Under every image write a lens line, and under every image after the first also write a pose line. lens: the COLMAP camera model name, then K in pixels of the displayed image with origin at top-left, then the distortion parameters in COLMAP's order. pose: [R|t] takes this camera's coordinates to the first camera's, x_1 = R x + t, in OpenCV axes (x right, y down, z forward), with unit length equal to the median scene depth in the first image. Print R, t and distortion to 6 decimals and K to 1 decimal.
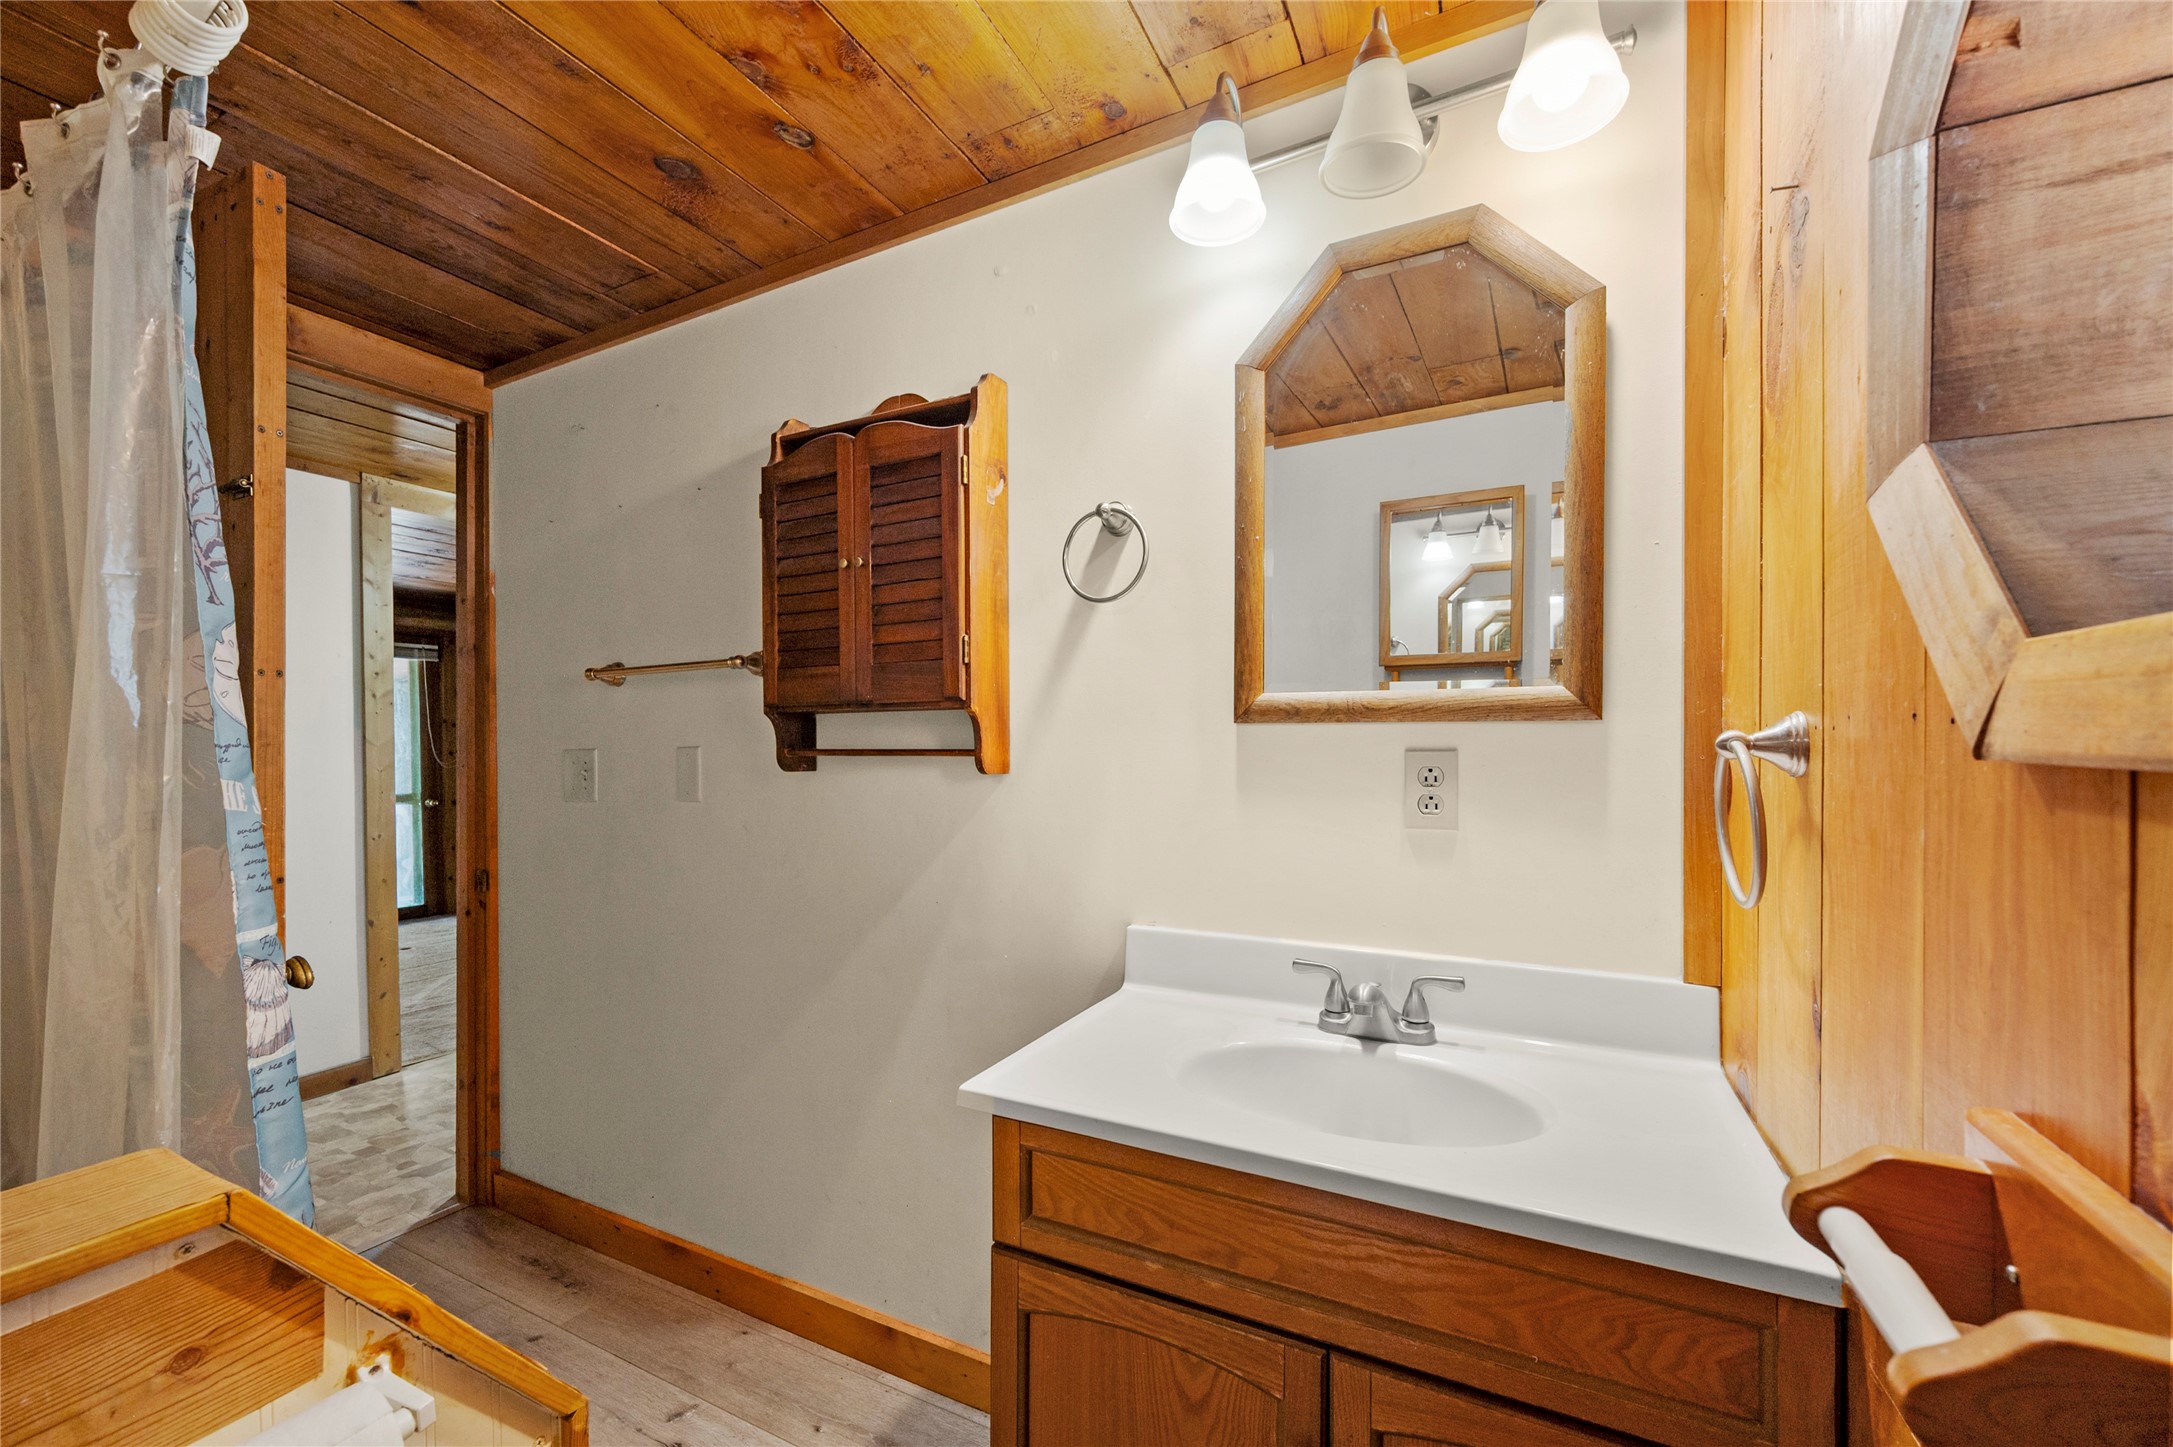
lens RADIAL K [[867.3, 0, 1081.9], [0, 867.3, 730.9], [0, 0, 1]] dist [-0.001100, -0.000172]
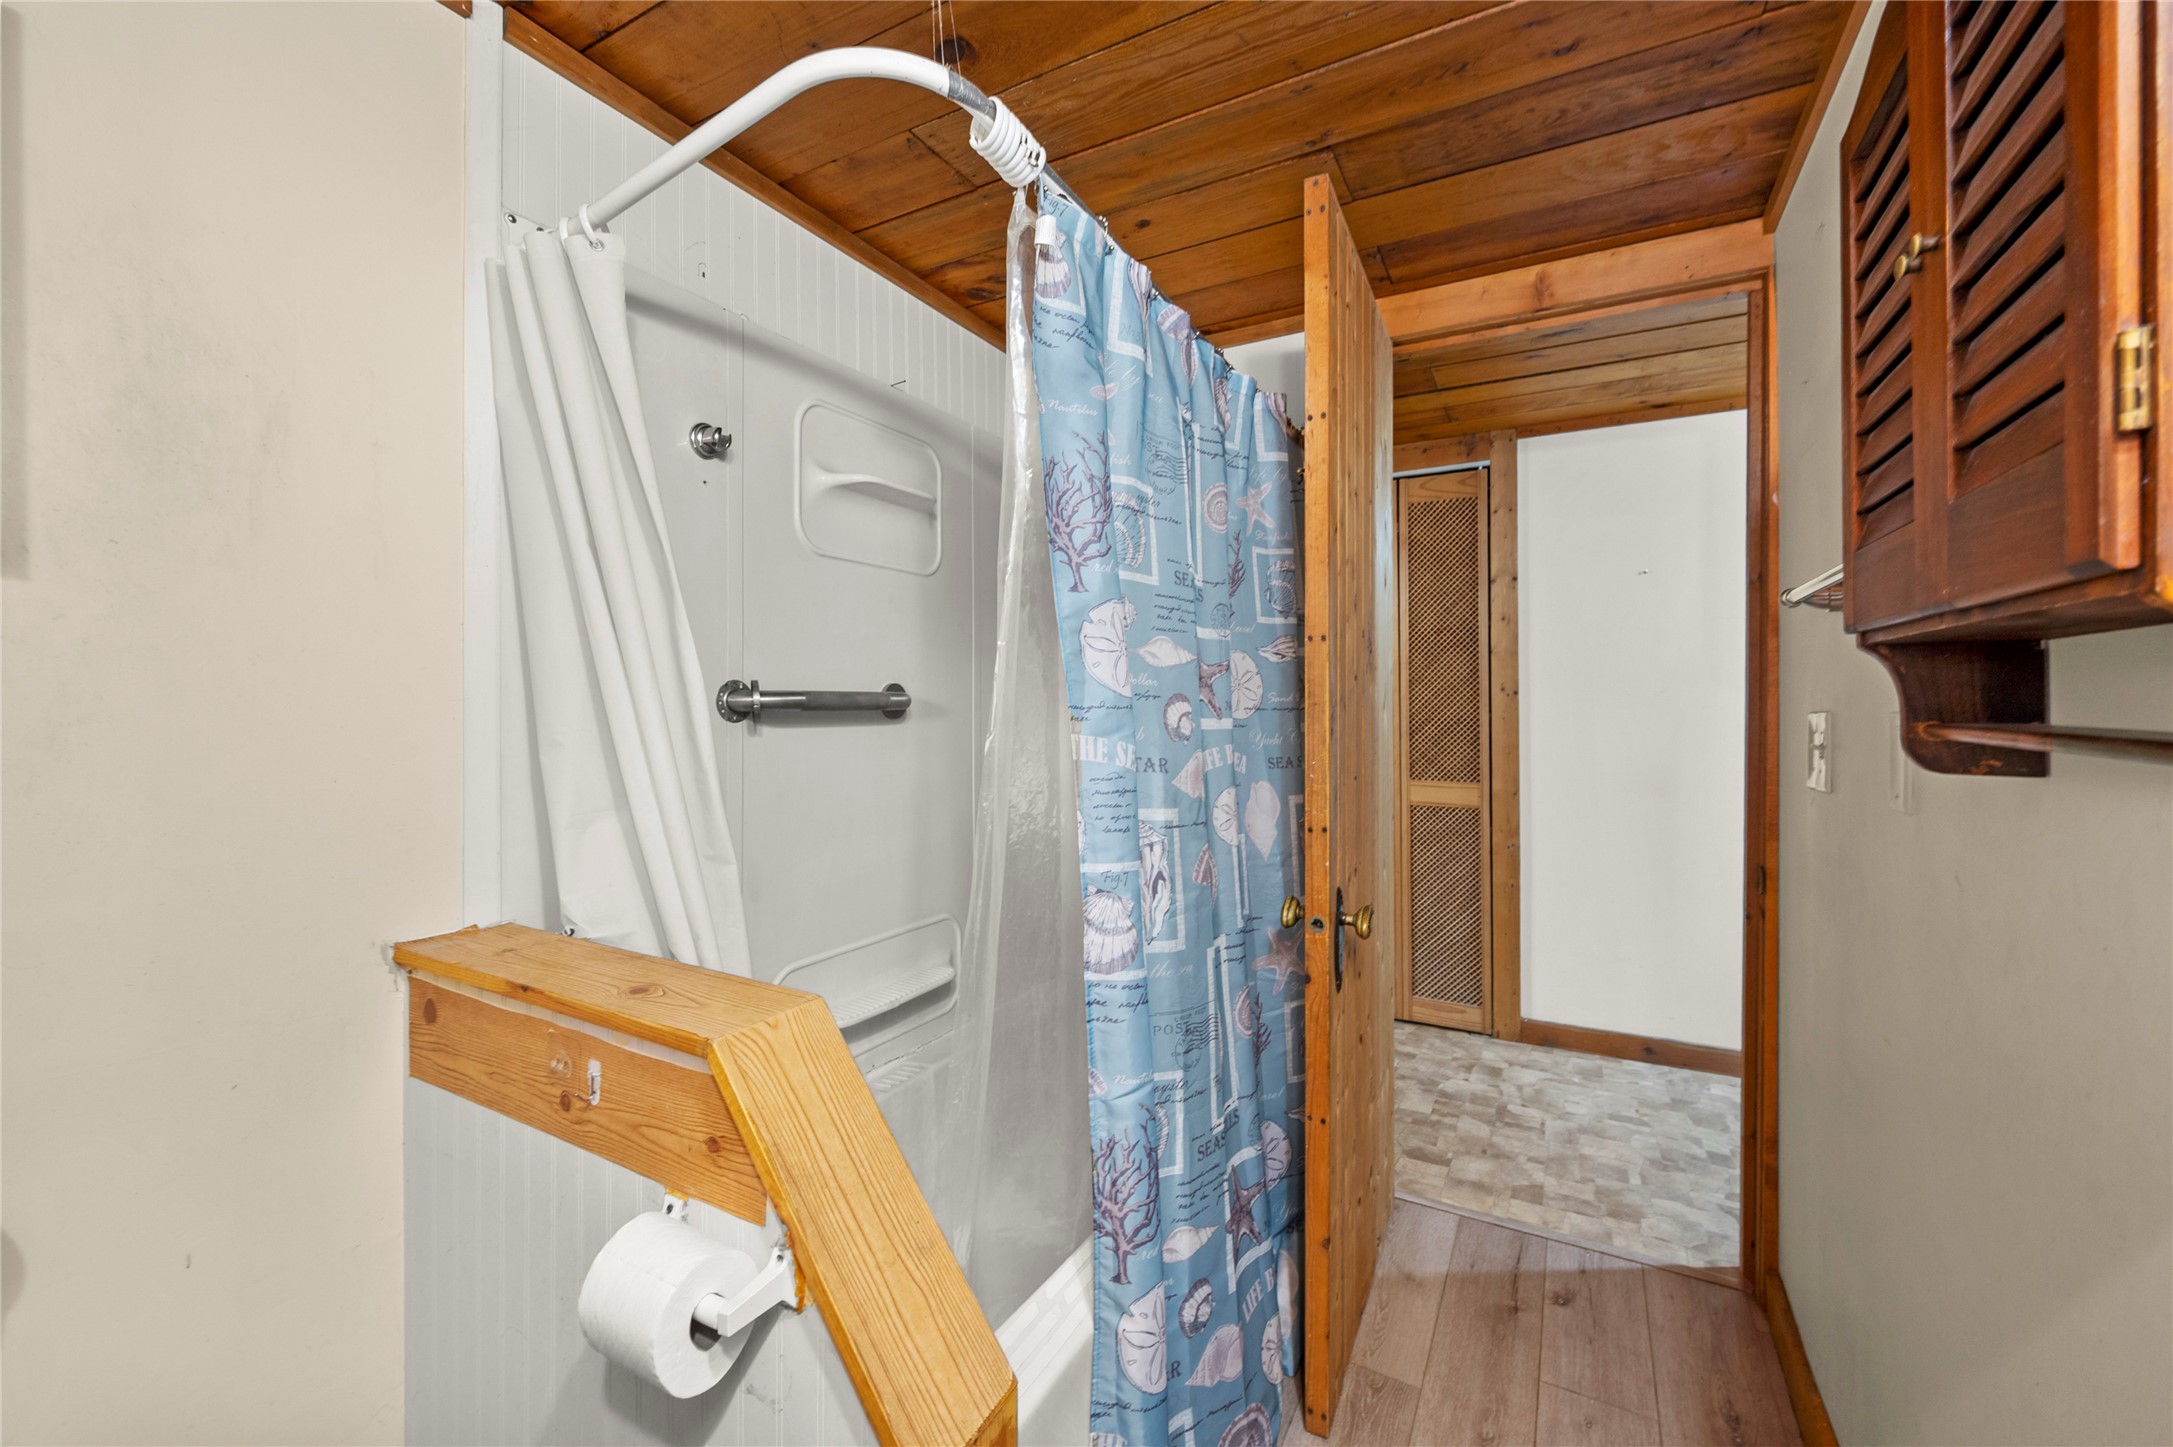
lens RADIAL K [[866.0, 0, 1090.3], [0, 866.0, 698.6], [0, 0, 1]] dist [-0.000691, -0.000404]
pose [[-0.031852, 0.003903, -0.999485, 0.122540], [0.013228, 0.999906, 0.003483, 0.000173], [0.999405, -0.013110, -0.031901, 0.565831]]
